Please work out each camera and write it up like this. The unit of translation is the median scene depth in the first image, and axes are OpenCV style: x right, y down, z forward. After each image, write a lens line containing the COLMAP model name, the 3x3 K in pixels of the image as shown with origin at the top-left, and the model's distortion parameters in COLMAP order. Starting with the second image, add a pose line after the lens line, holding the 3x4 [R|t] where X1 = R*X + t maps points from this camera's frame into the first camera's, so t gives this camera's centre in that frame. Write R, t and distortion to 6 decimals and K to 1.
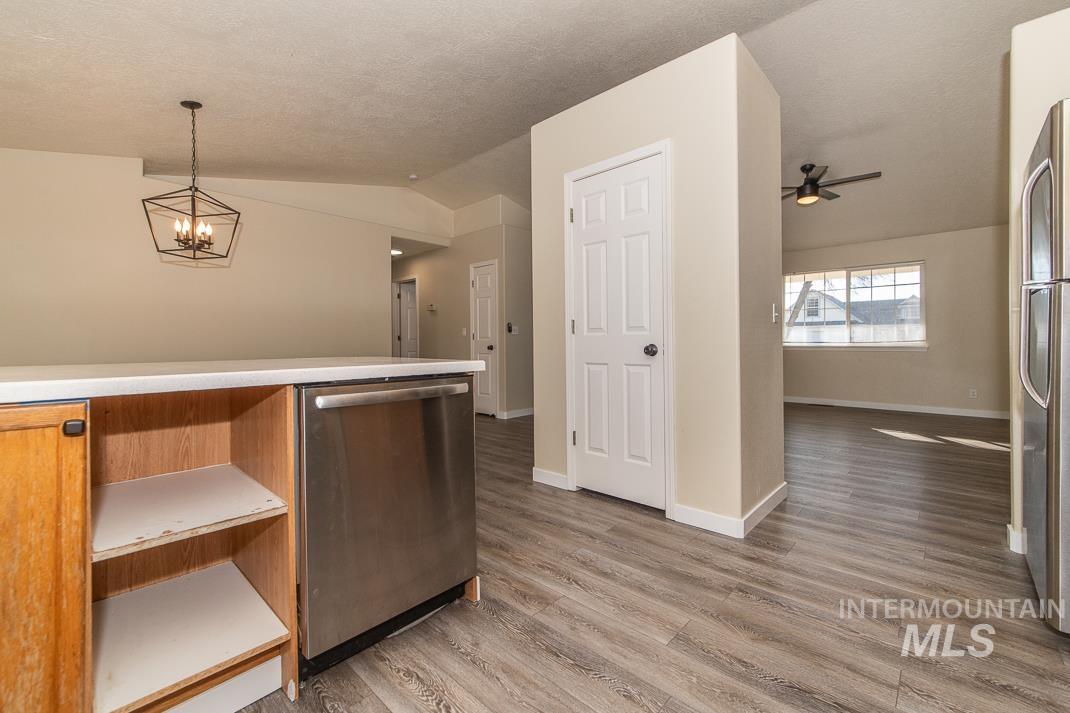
lens RADIAL K [[433.1, 0, 549.2], [0, 433.1, 342.6], [0, 0, 1]] dist [-0.008612, -0.000388]
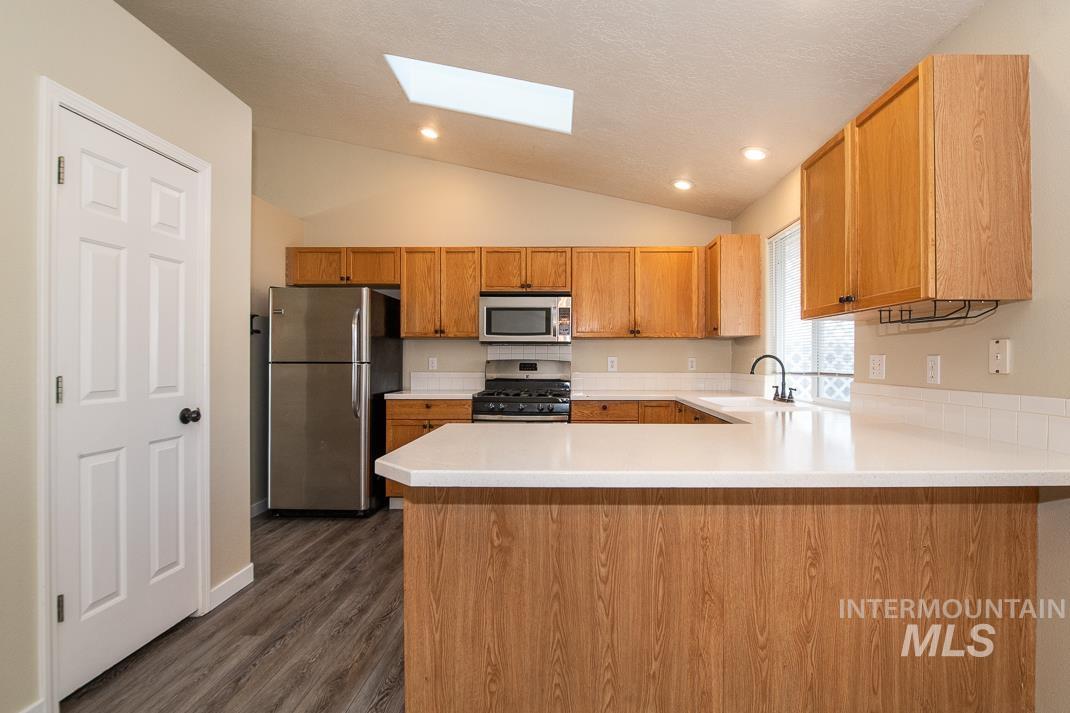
lens RADIAL K [[519.4, 0, 559.9], [0, 519.4, 358.1], [0, 0, 1]] dist [-0.019816, -0.000758]
pose [[-0.648635, 0.007846, 0.761059, -1.150961], [0.005833, 0.999969, -0.005338, -0.100543], [-0.761077, 0.000977, -0.648661, 1.387069]]
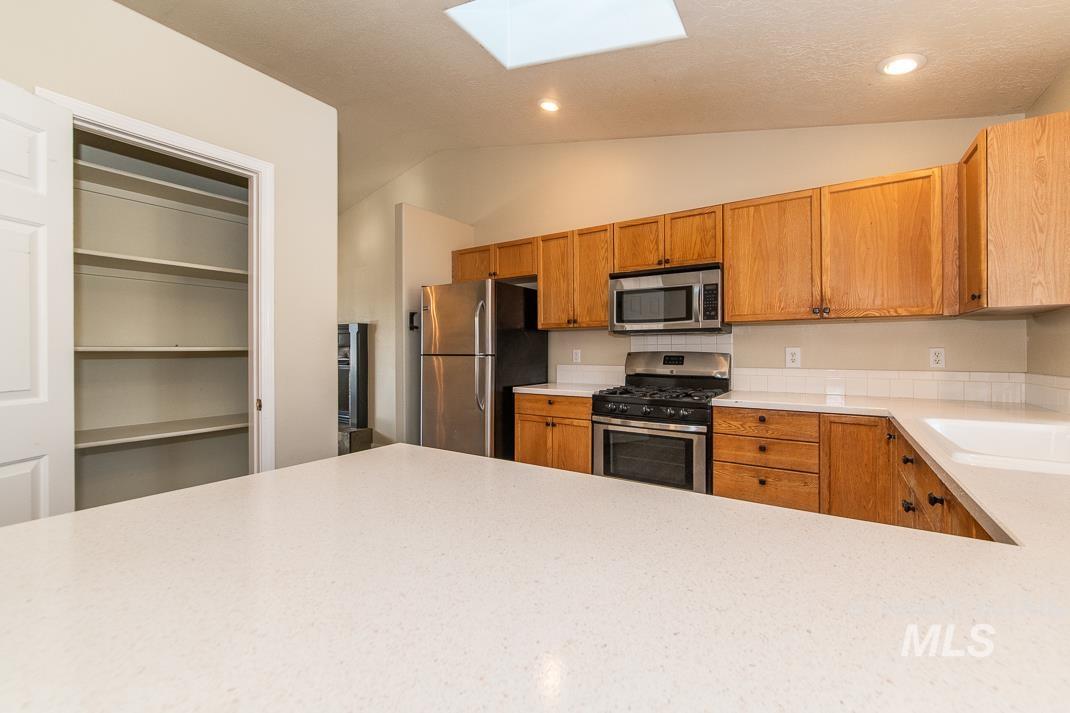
lens RADIAL K [[433.1, 0, 541.7], [0, 433.1, 350.6], [0, 0, 1]] dist [-0.008612, -0.000388]
pose [[-0.141802, 0.007983, 0.989863, -0.812923], [0.006345, 0.999954, -0.007155, -0.102291], [-0.989875, 0.005266, -0.141846, 0.708100]]
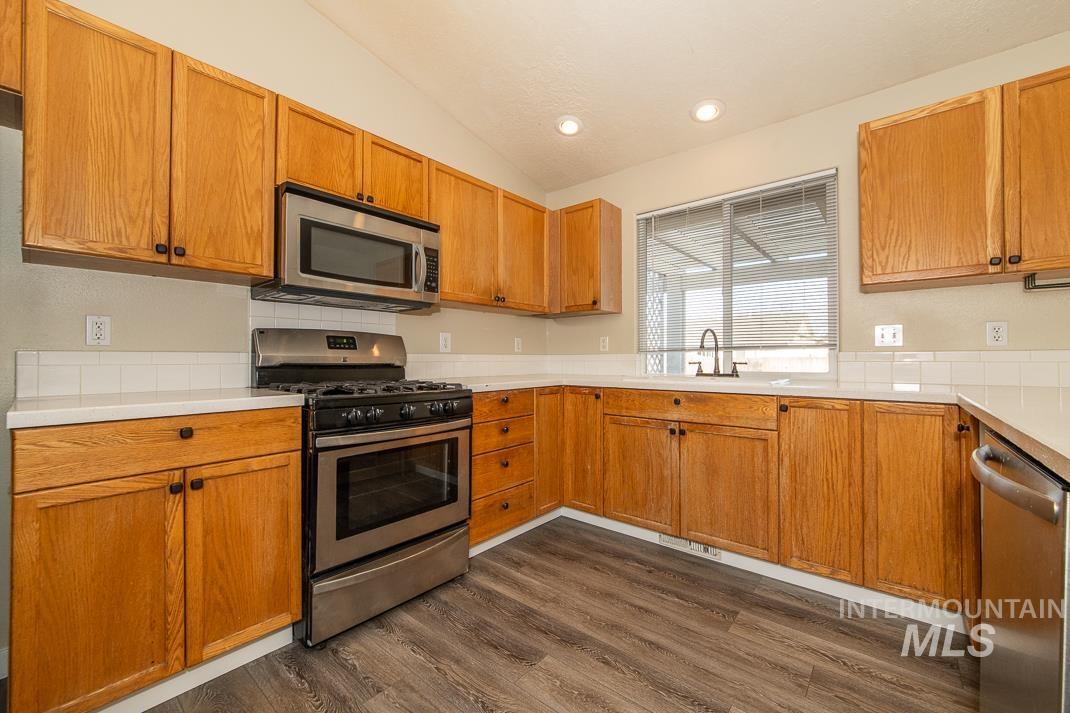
lens RADIAL K [[433.1, 0, 523.6], [0, 433.1, 355.3], [0, 0, 1]] dist [-0.008612, -0.000388]
pose [[-0.999837, 0.008926, -0.015707, 0.247335], [0.008983, 0.999953, -0.003571, -0.035542], [0.015675, -0.003712, -0.999870, 1.111777]]
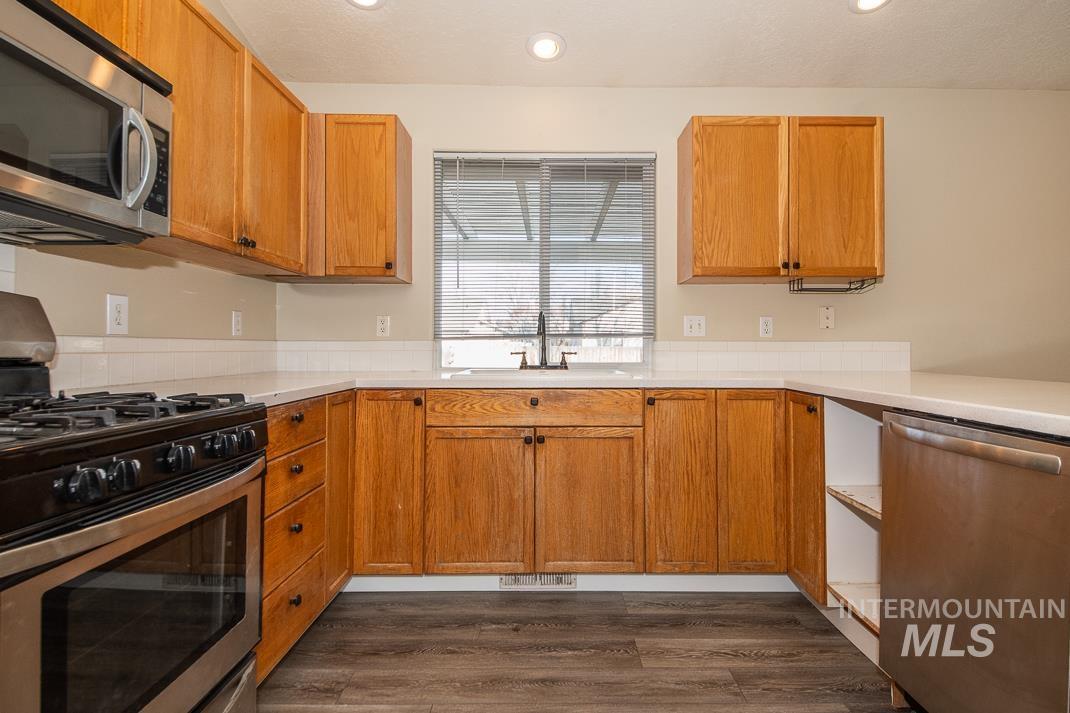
lens RADIAL K [[563.0, 0, 558.4], [0, 563.0, 338.9], [0, 0, 1]] dist [0.023332, -0.003253]
pose [[-0.732666, -0.003161, -0.680581, 0.589444], [0.001316, 0.999981, -0.006060, -0.038350], [0.680587, -0.005335, -0.732648, 0.877534]]
